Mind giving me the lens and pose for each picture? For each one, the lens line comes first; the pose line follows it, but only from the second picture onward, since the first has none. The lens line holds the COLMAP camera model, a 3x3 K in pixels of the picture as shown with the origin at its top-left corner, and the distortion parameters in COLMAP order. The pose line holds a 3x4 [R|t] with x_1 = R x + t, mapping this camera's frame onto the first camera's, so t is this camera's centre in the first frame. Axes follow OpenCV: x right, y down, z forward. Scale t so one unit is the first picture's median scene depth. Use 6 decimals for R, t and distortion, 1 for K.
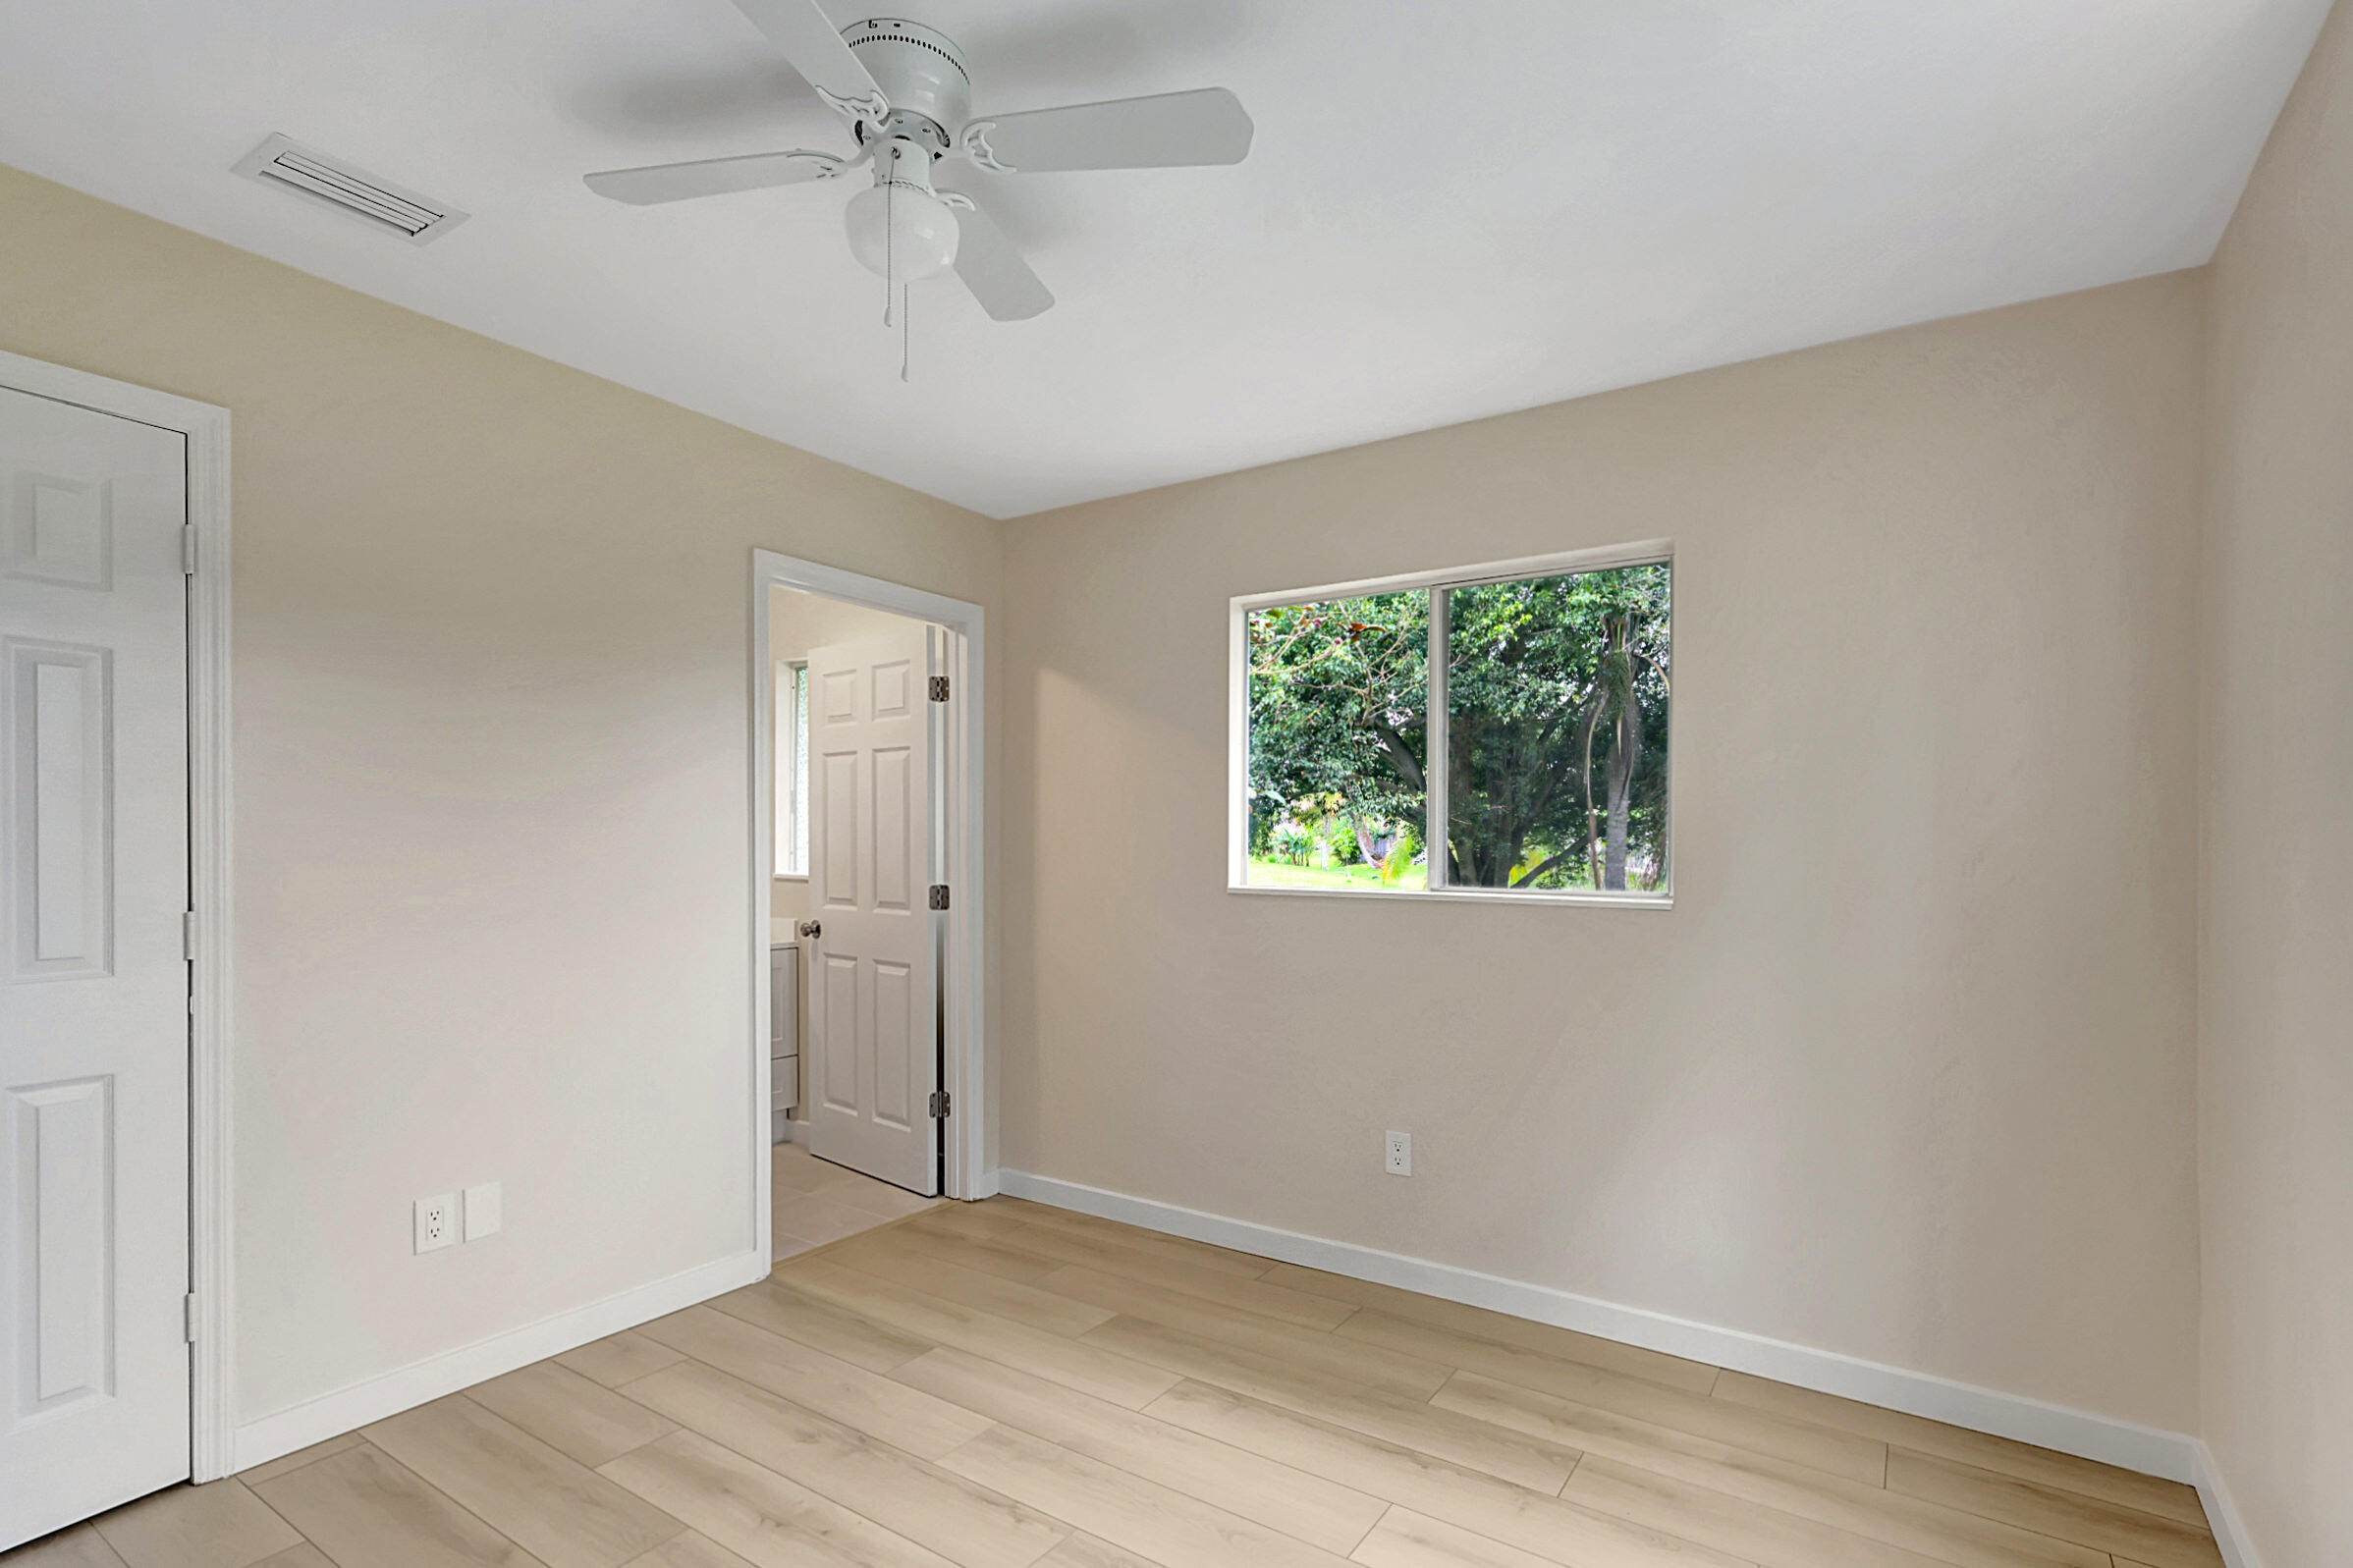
lens RADIAL K [[1136.2, 0, 1172.0], [0, 1136.2, 849.7], [0, 0, 1]] dist [0.010828, 0.000434]
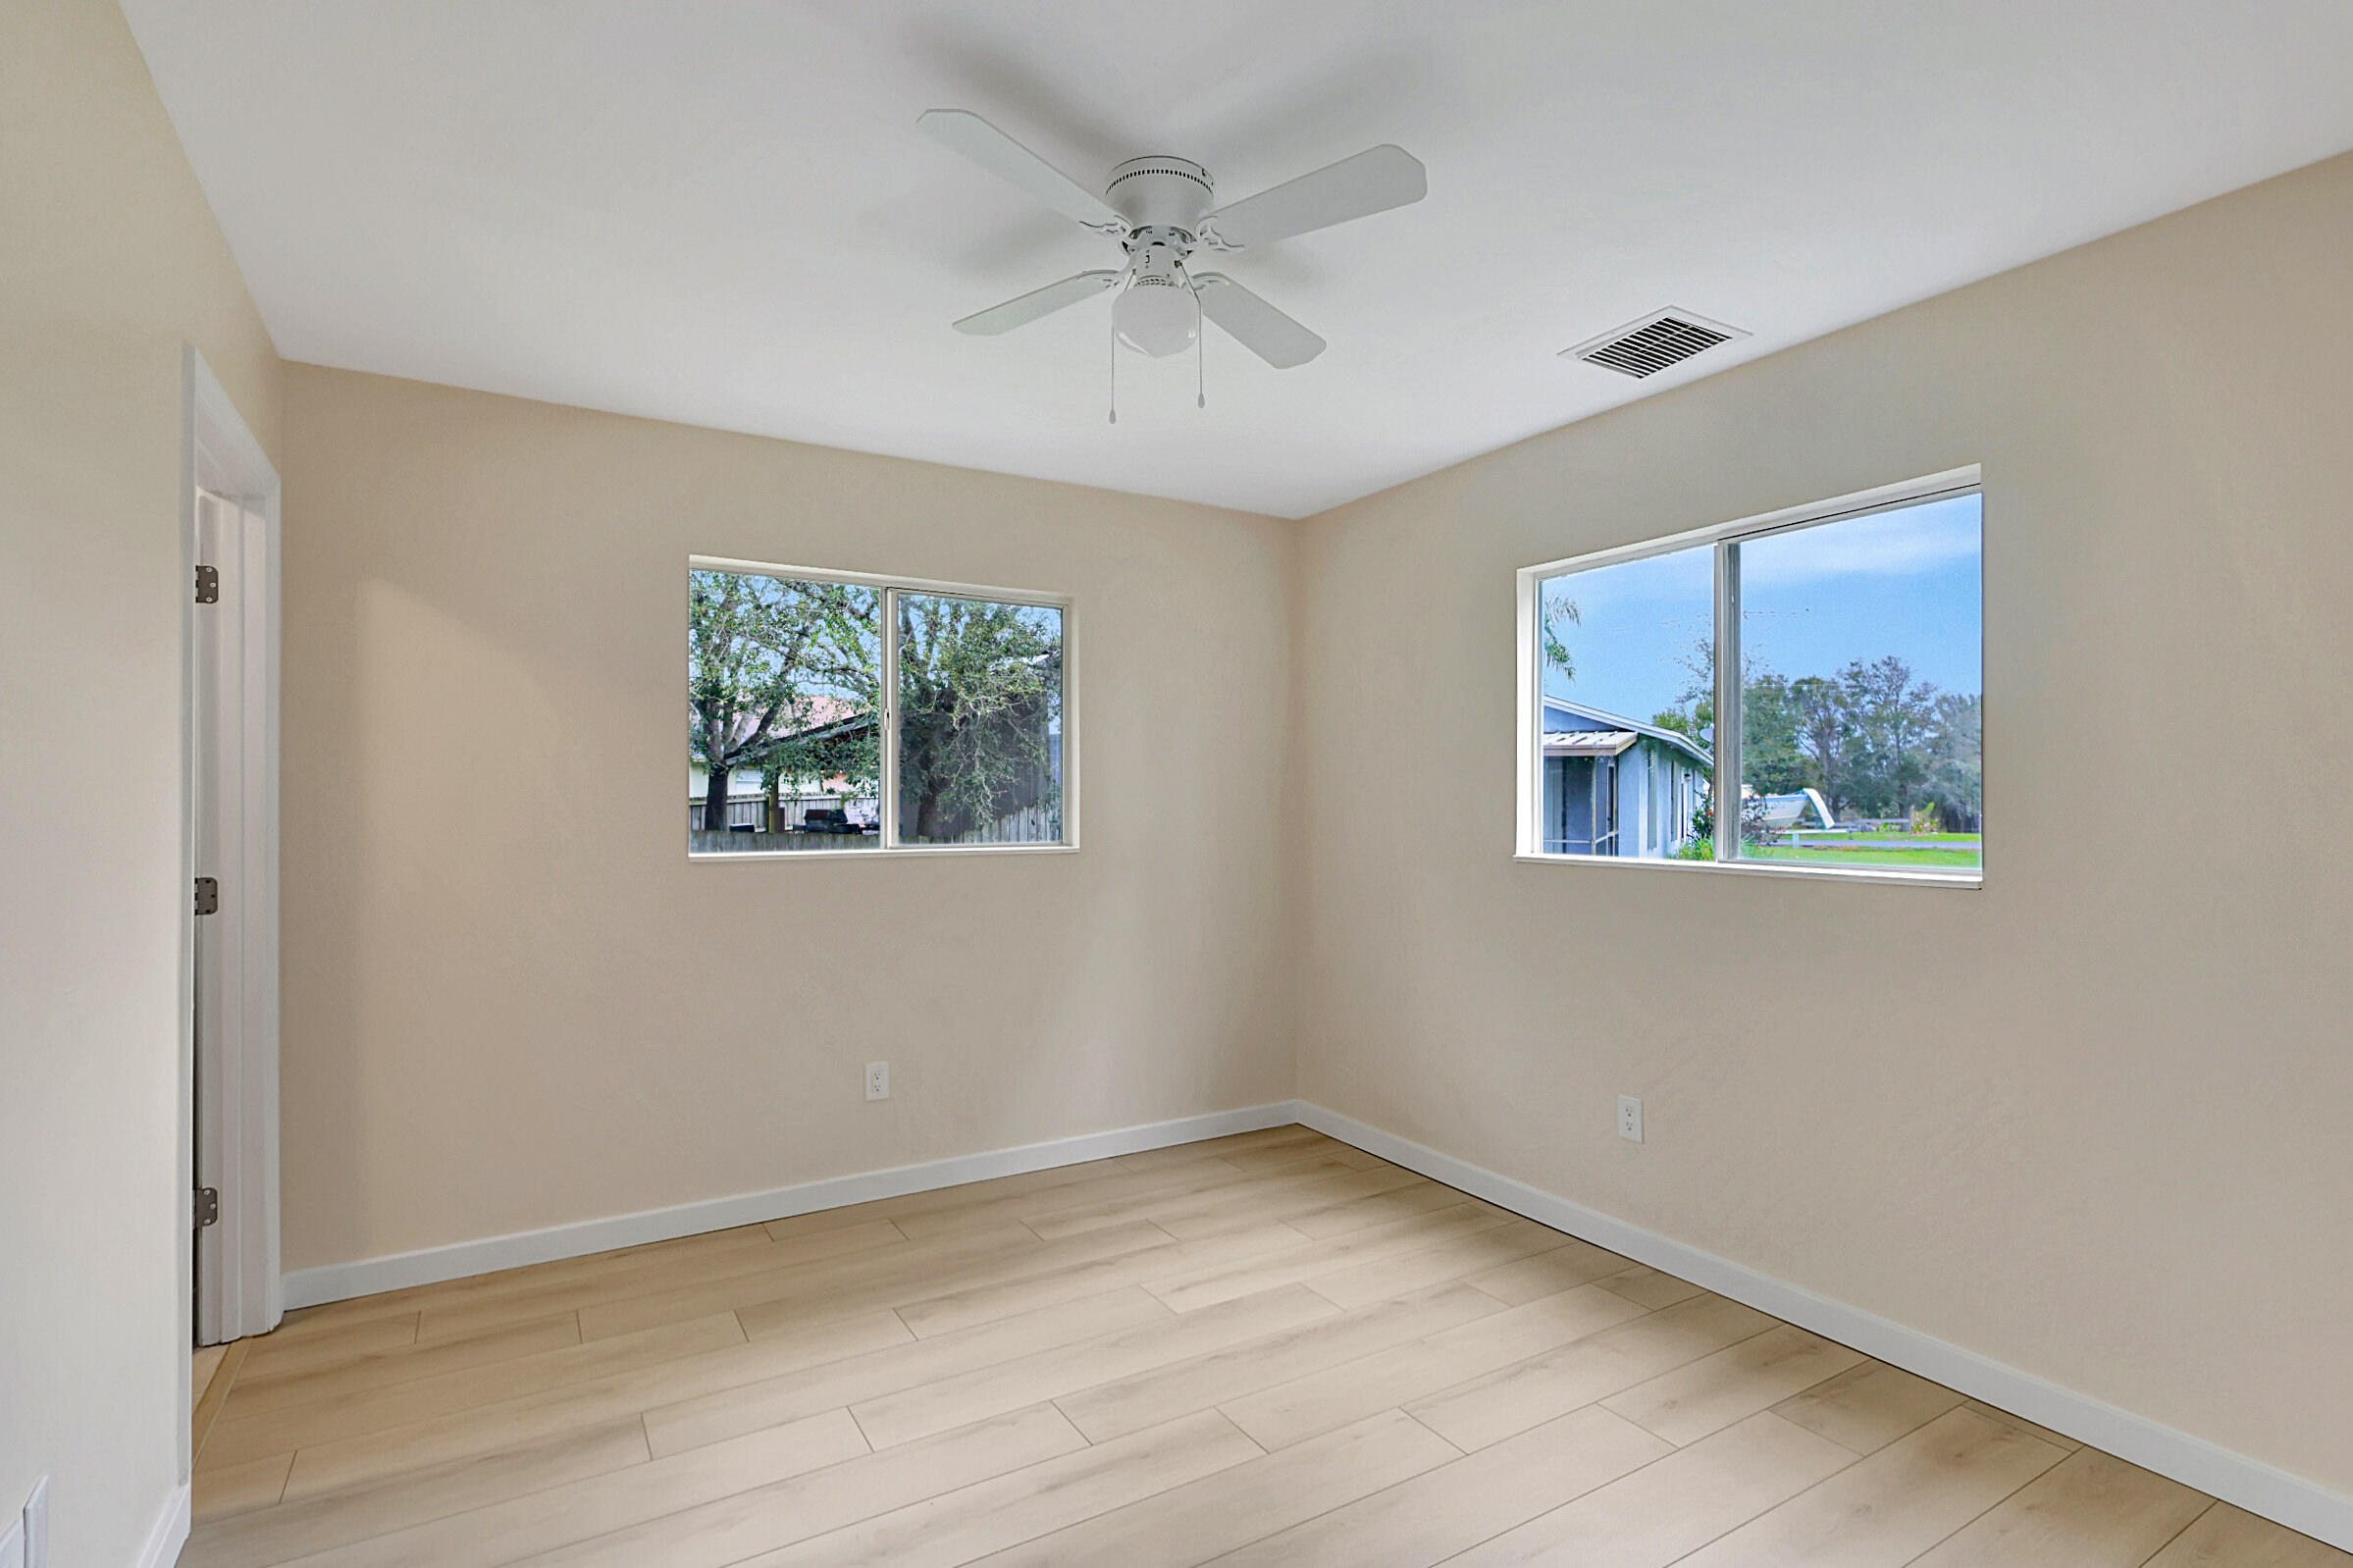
lens RADIAL K [[1111.8, 0, 1176.5], [0, 1111.8, 784.0], [0, 0, 1]] dist [0.002513, 0.000141]
pose [[0.416591, 0.009361, 0.909046, -0.750609], [0.007324, 0.999880, -0.013653, -0.014434], [-0.909065, 0.012345, 0.416472, 0.281130]]
